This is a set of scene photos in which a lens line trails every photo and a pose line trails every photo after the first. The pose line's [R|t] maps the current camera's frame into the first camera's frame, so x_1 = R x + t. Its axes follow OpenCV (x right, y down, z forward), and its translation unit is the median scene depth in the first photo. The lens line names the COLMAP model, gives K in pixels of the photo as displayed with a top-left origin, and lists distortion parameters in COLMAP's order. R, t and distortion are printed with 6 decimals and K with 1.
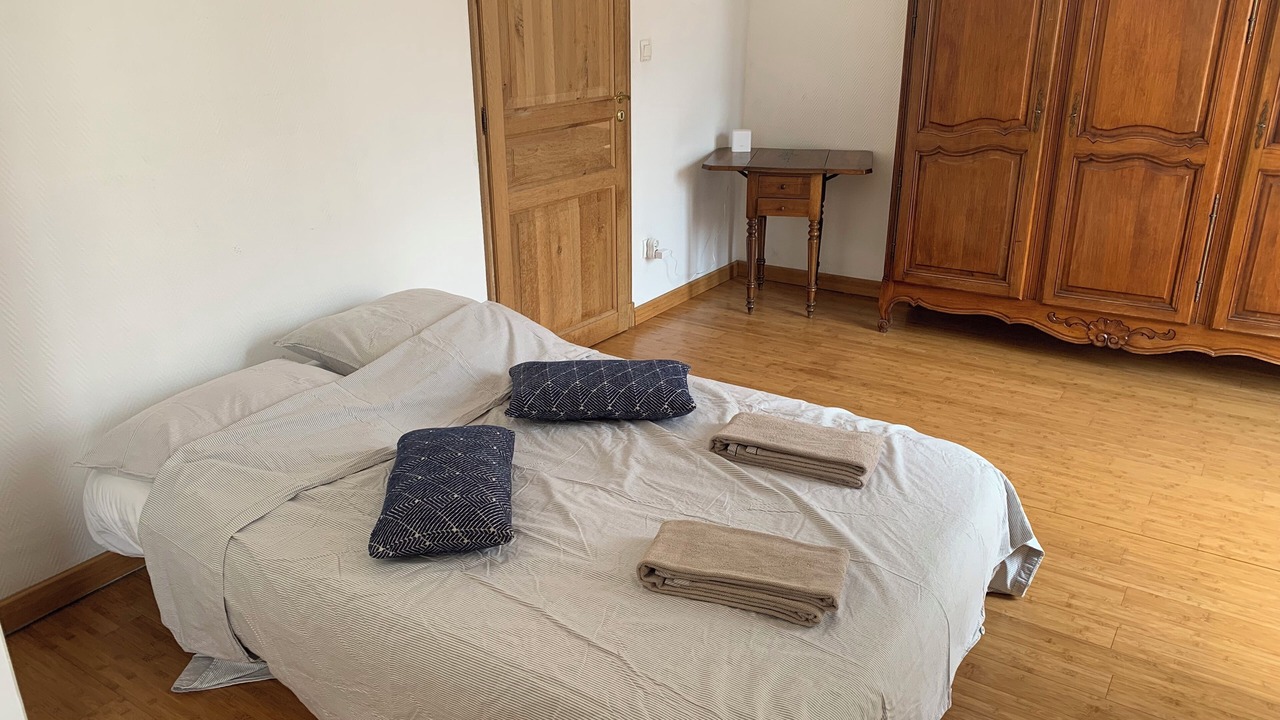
lens RADIAL K [[947.3, 0, 631.2], [0, 947.3, 359.0], [0, 0, 1]] dist [0.000716, -0.004180]
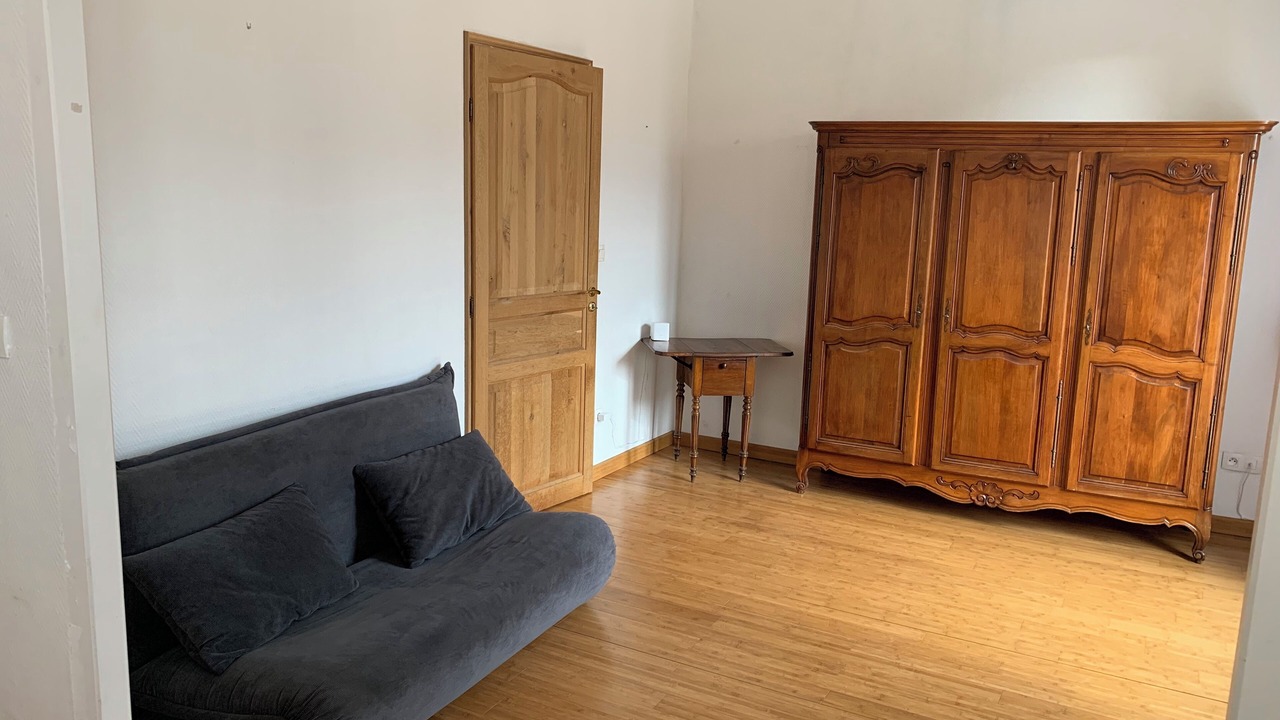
lens RADIAL K [[954.9, 0, 640.0], [0, 954.9, 360.0], [0, 0, 1]] dist [-0.007063, -0.000541]
pose [[0.994820, 0.022380, 0.099157, -0.055183], [-0.003288, 0.982037, -0.188661, 0.037251], [-0.101598, 0.187358, 0.977023, -0.169818]]
